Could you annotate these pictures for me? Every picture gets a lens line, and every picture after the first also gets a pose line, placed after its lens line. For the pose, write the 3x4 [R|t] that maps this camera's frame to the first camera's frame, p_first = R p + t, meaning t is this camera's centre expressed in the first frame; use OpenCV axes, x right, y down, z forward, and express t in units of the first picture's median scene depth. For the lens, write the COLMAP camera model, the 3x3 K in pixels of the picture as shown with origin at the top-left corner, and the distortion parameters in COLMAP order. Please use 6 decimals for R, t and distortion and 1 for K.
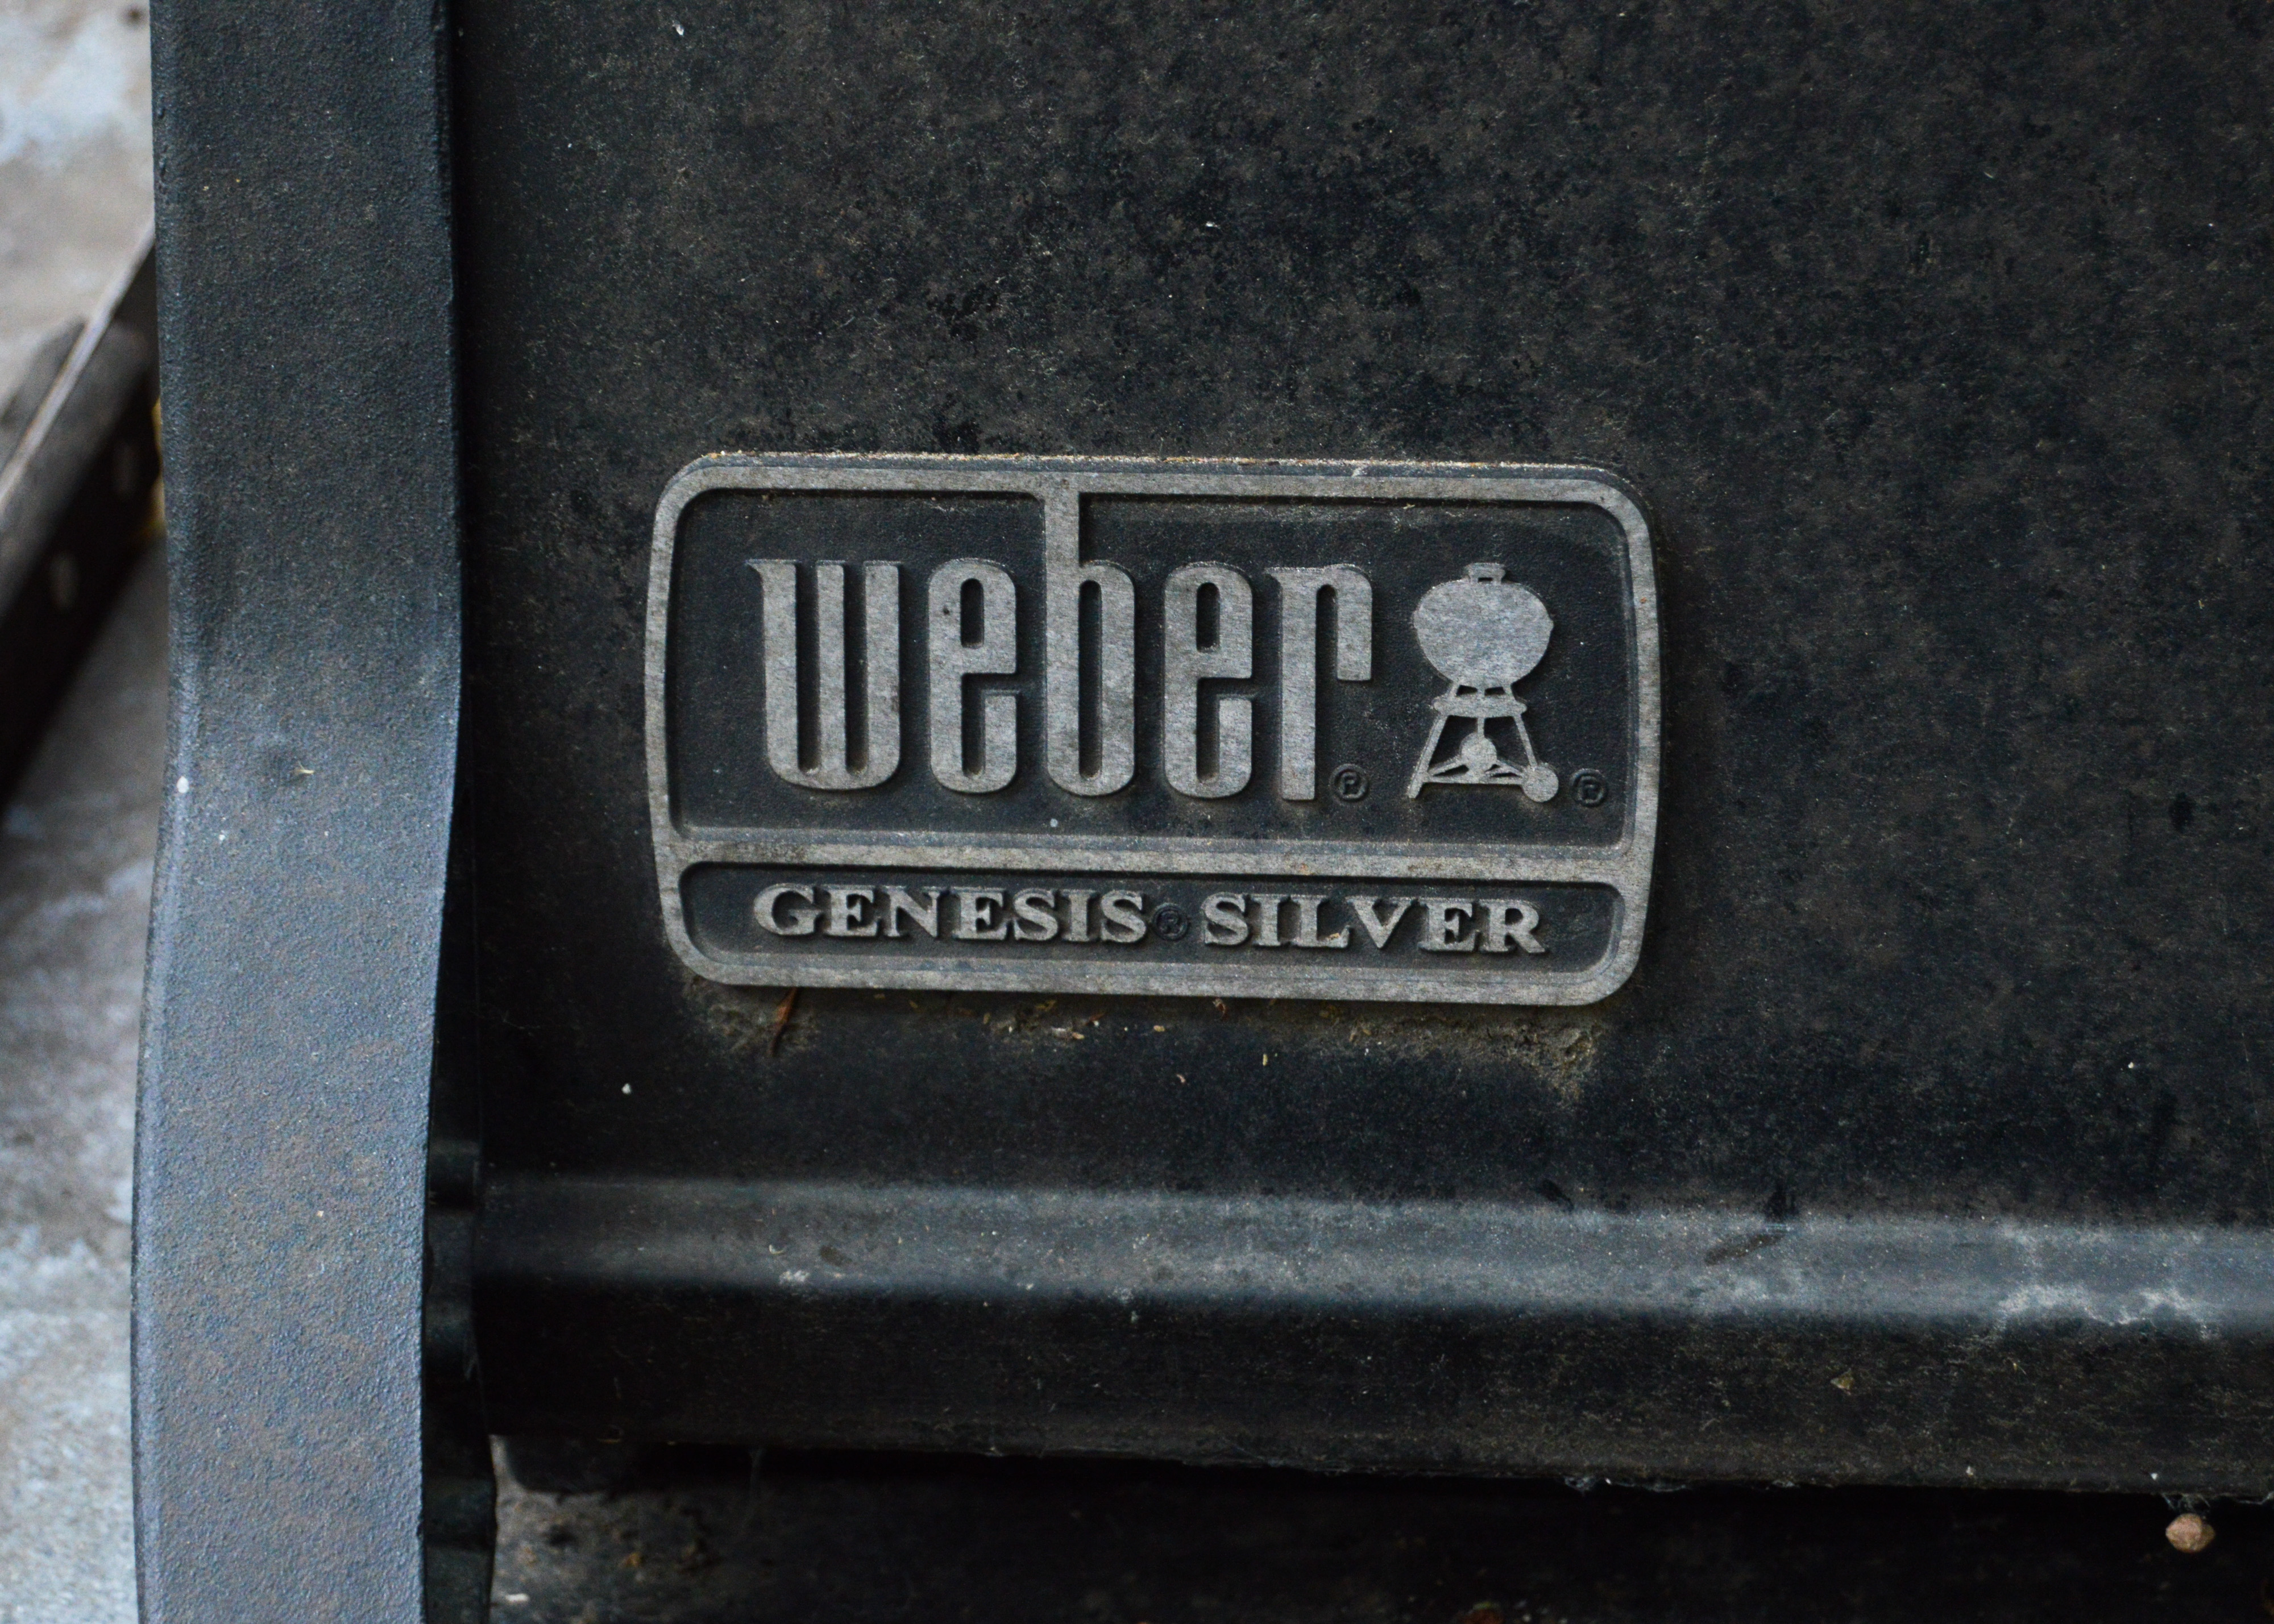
lens RADIAL K [[5626.2, 0, 1136.1], [0, 5626.2, 927.0], [0, 0, 1]] dist [-0.042405, 0.024635]
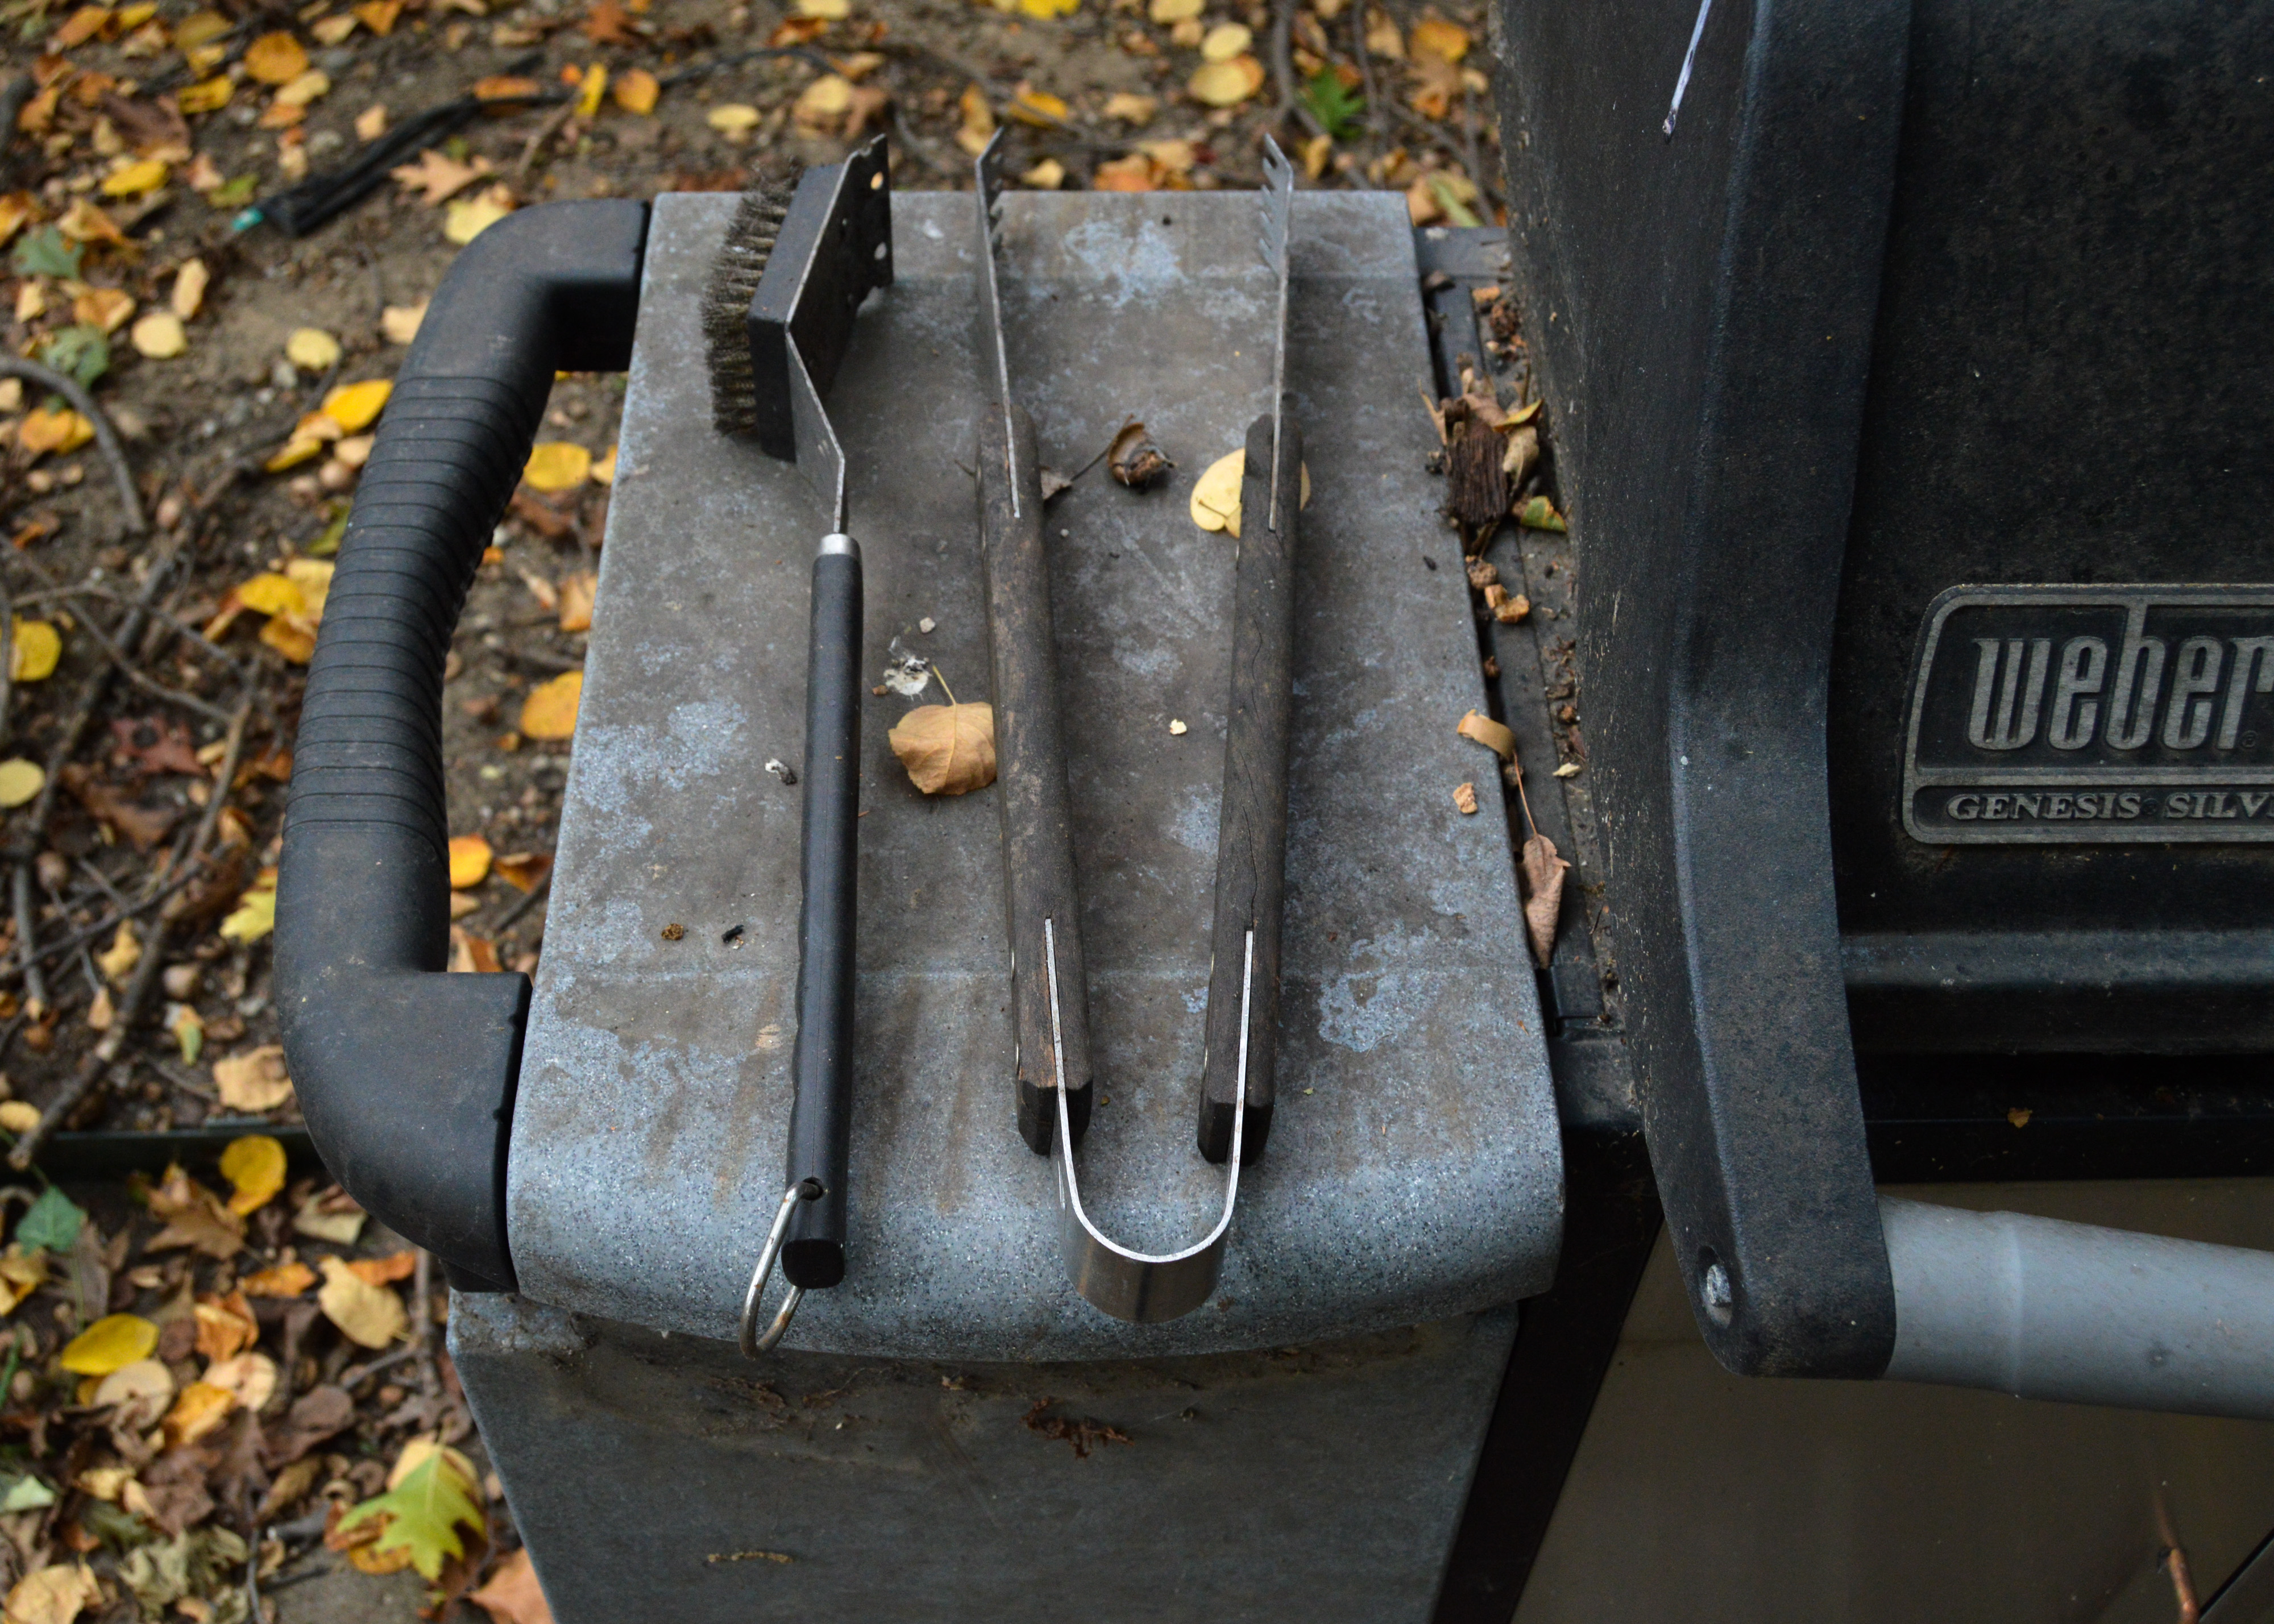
lens RADIAL K [[2501.6, 0, 1035.8], [0, 2501.6, 814.1], [0, 0, 1]] dist [-0.067362, -0.016020]
pose [[0.995161, -0.042949, 0.088378, -0.480462], [0.028246, 0.986493, 0.161348, -0.155789], [-0.094114, -0.158071, 0.982932, 0.173595]]
